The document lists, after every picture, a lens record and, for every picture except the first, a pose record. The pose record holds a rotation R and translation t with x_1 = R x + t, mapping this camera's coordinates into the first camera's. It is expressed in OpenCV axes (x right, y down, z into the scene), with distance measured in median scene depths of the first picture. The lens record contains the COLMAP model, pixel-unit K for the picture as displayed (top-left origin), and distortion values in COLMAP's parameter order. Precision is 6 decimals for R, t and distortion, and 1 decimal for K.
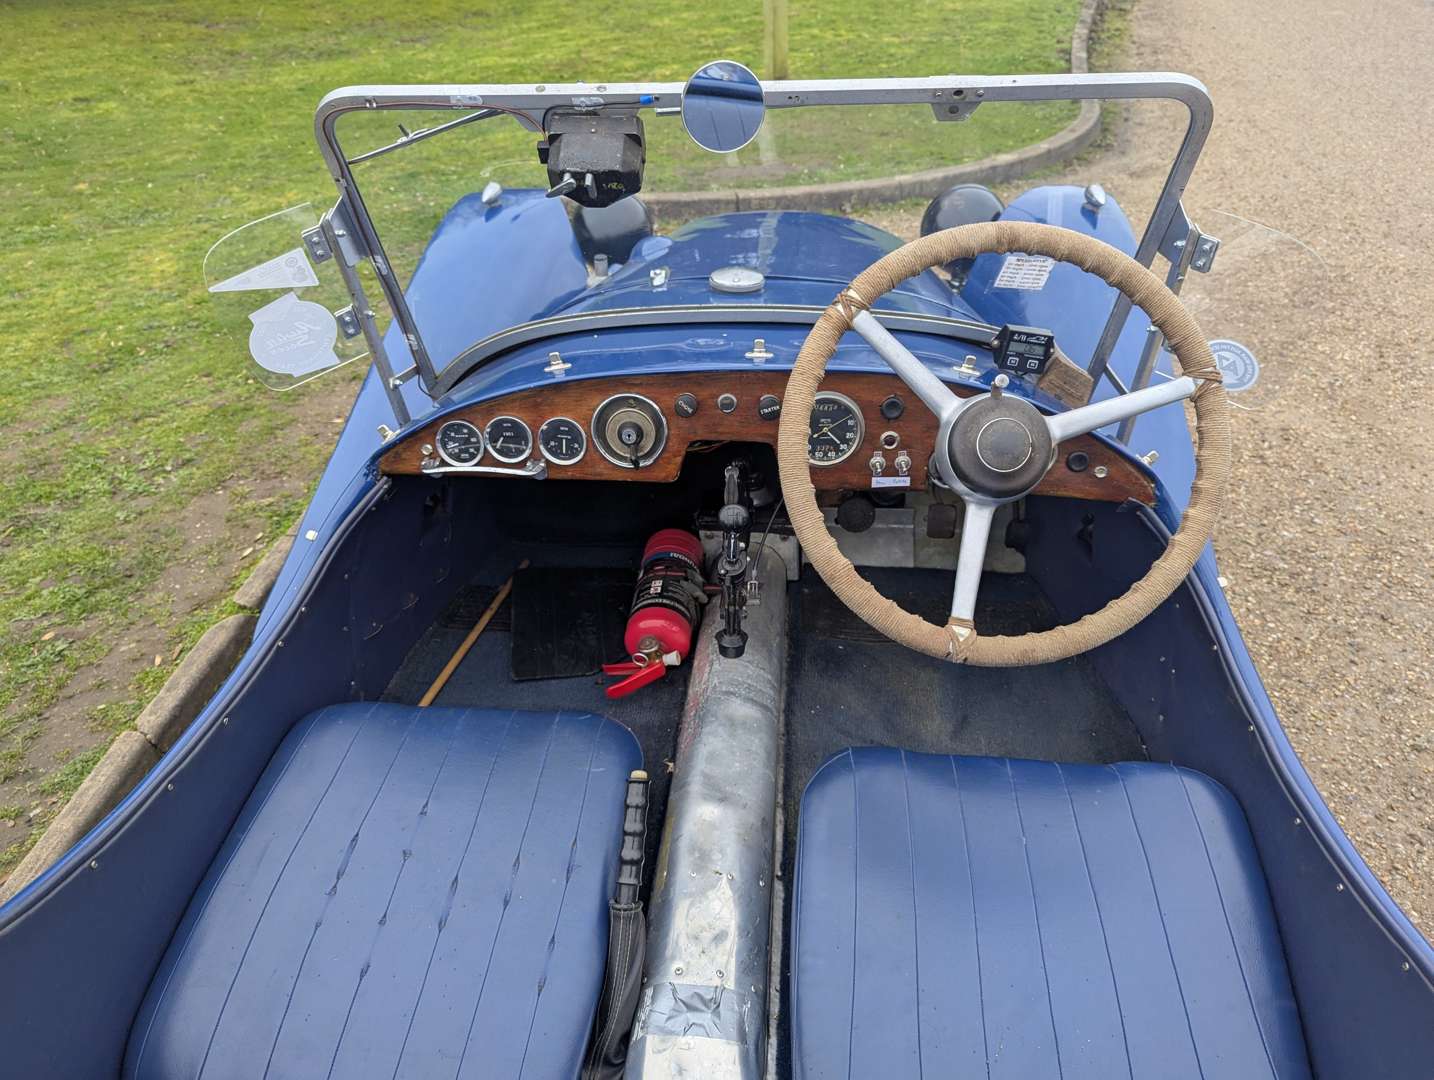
lens RADIAL K [[1019.9, 0, 717.0], [0, 1019.9, 540.0], [0, 0, 1]] dist [0.044612, -0.024764]
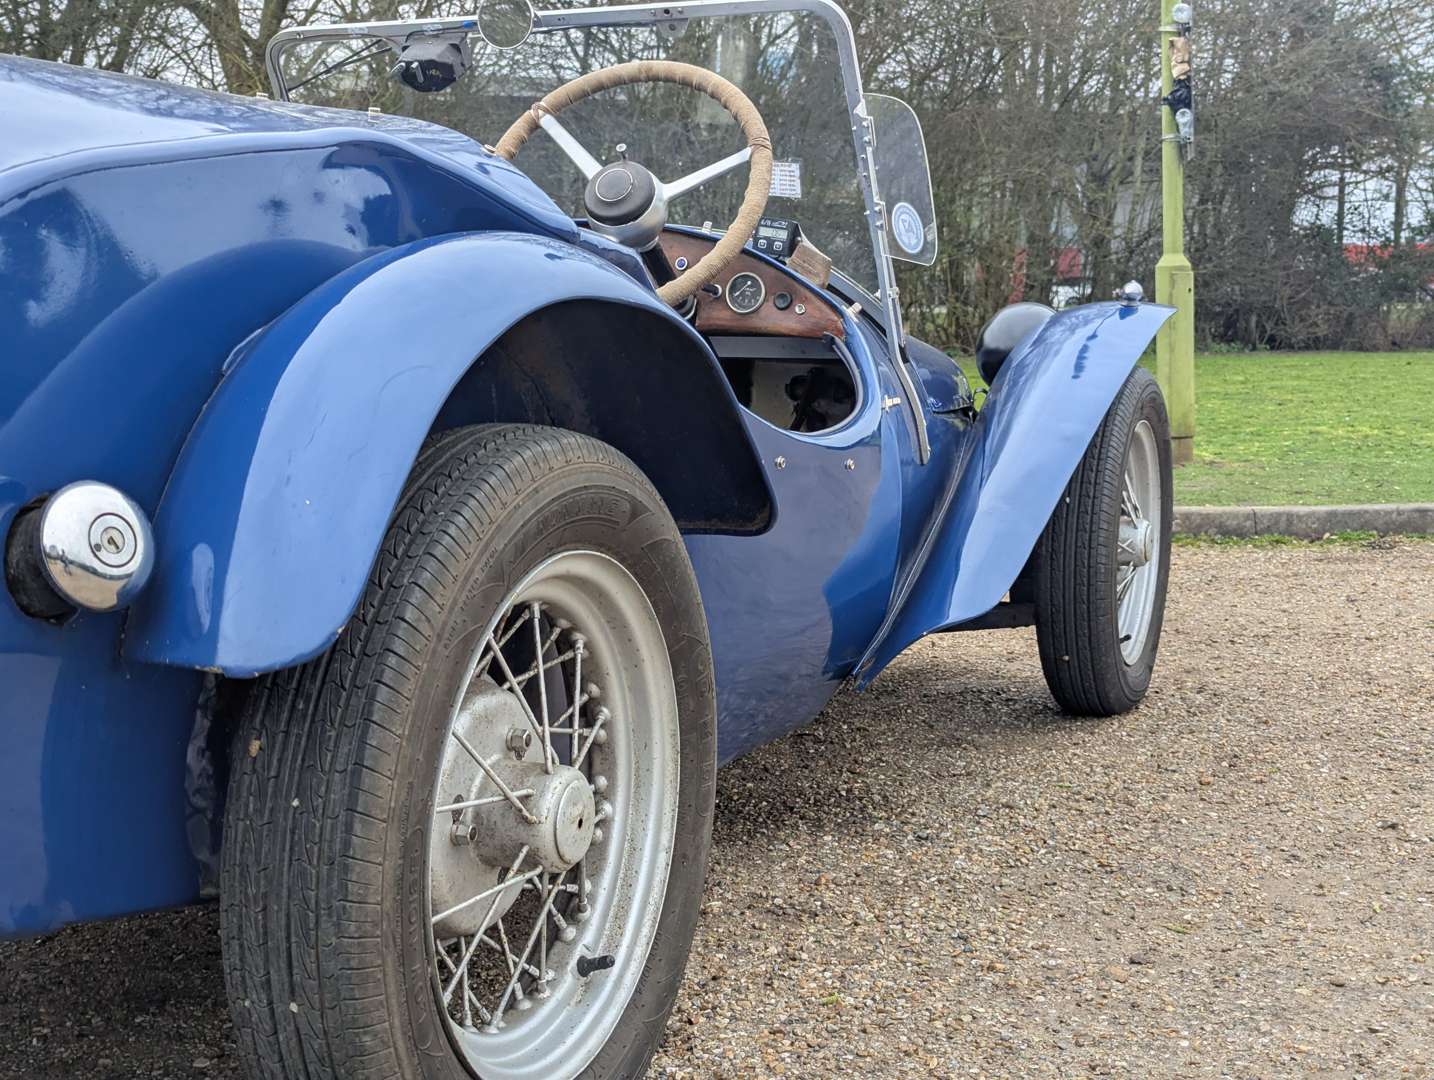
lens RADIAL K [[2014.4, 0, 717.0], [0, 2014.4, 540.0], [0, 0, 1]] dist [0.195618, -0.688140]
pose [[0.951184, 0.050719, -0.304430, 1.000914], [-0.180965, 0.890696, -0.417027, 1.149281], [0.250003, 0.451761, 0.856394, -0.880756]]
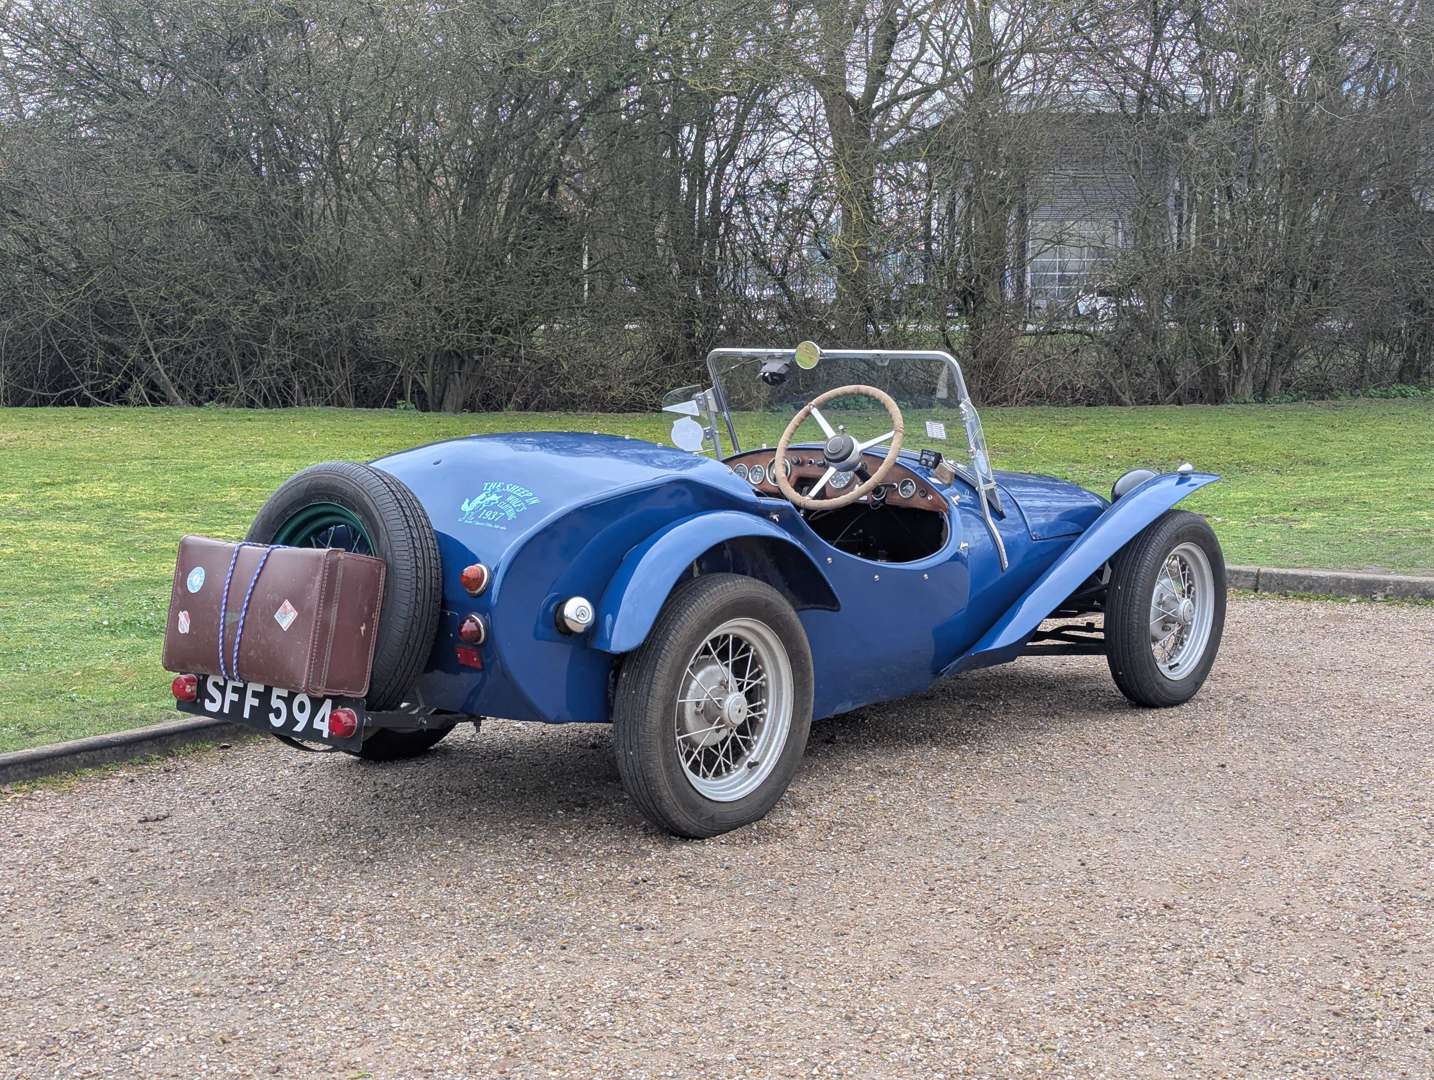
lens RADIAL K [[2014.4, 0, 717.0], [0, 2014.4, 540.0], [0, 0, 1]] dist [0.195618, -0.688140]
pose [[0.815839, 0.089702, -0.571279, 2.756171], [-0.332772, 0.880760, -0.336934, 1.842481], [0.472936, 0.464990, 0.748409, -2.853896]]
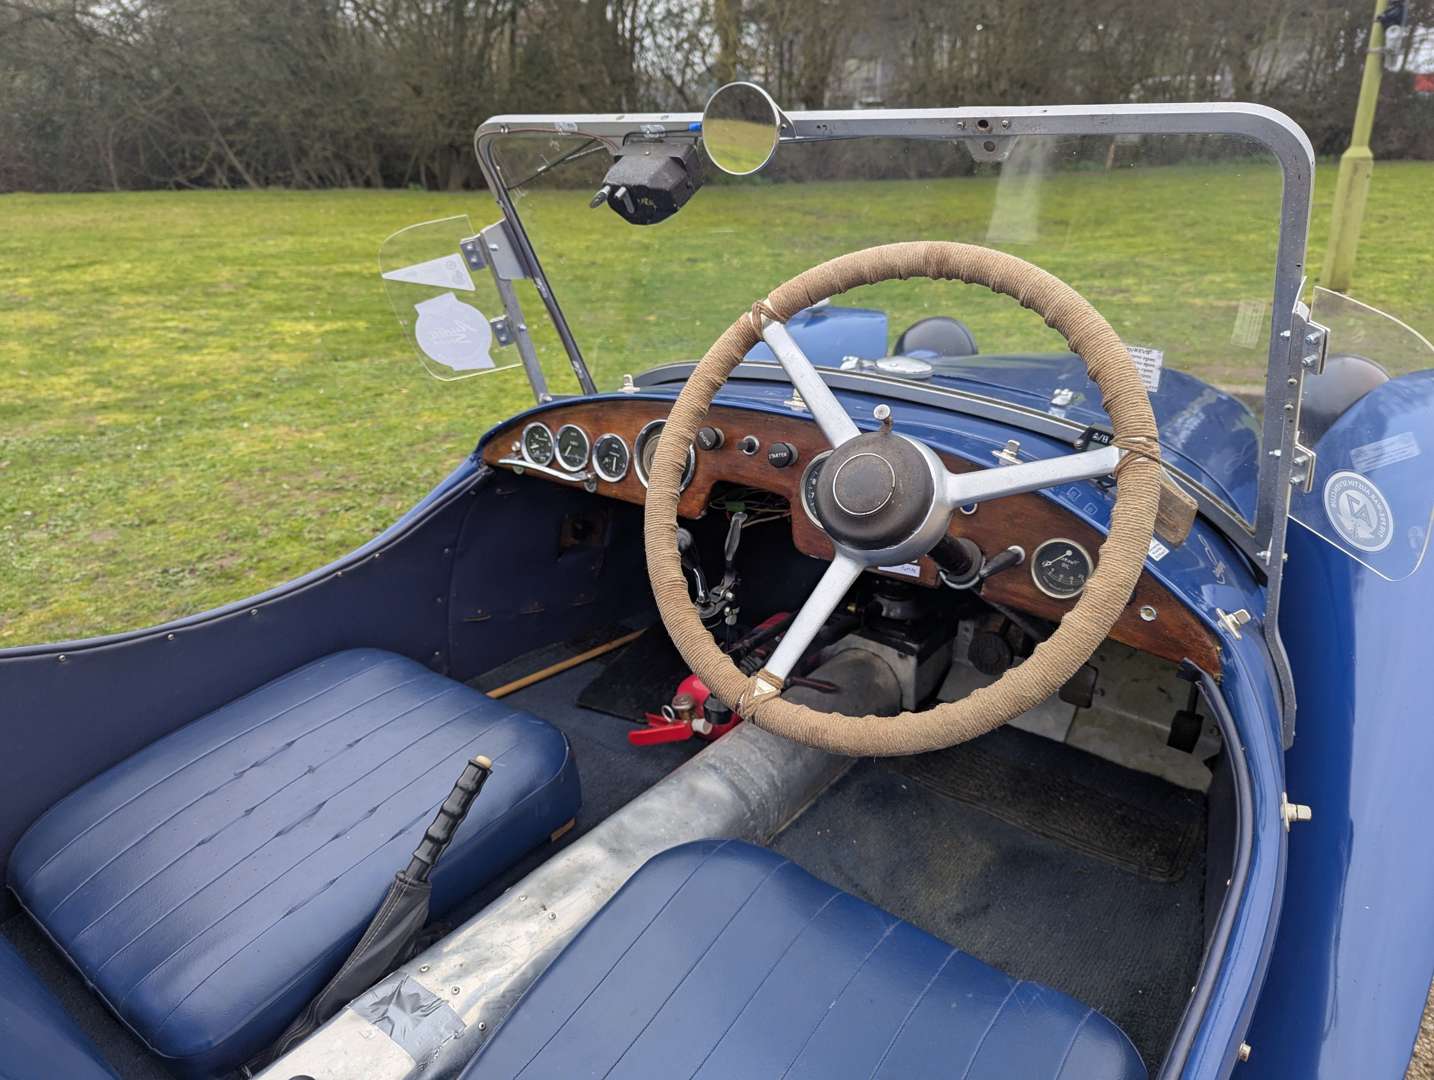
lens RADIAL K [[1019.9, 0, 717.0], [0, 1019.9, 540.0], [0, 0, 1]] dist [0.044612, -0.024764]
pose [[0.850572, 0.213682, -0.480487, 0.458502], [-0.296355, 0.949581, -0.102319, 0.056137], [0.434398, 0.229425, 0.871013, 0.176012]]
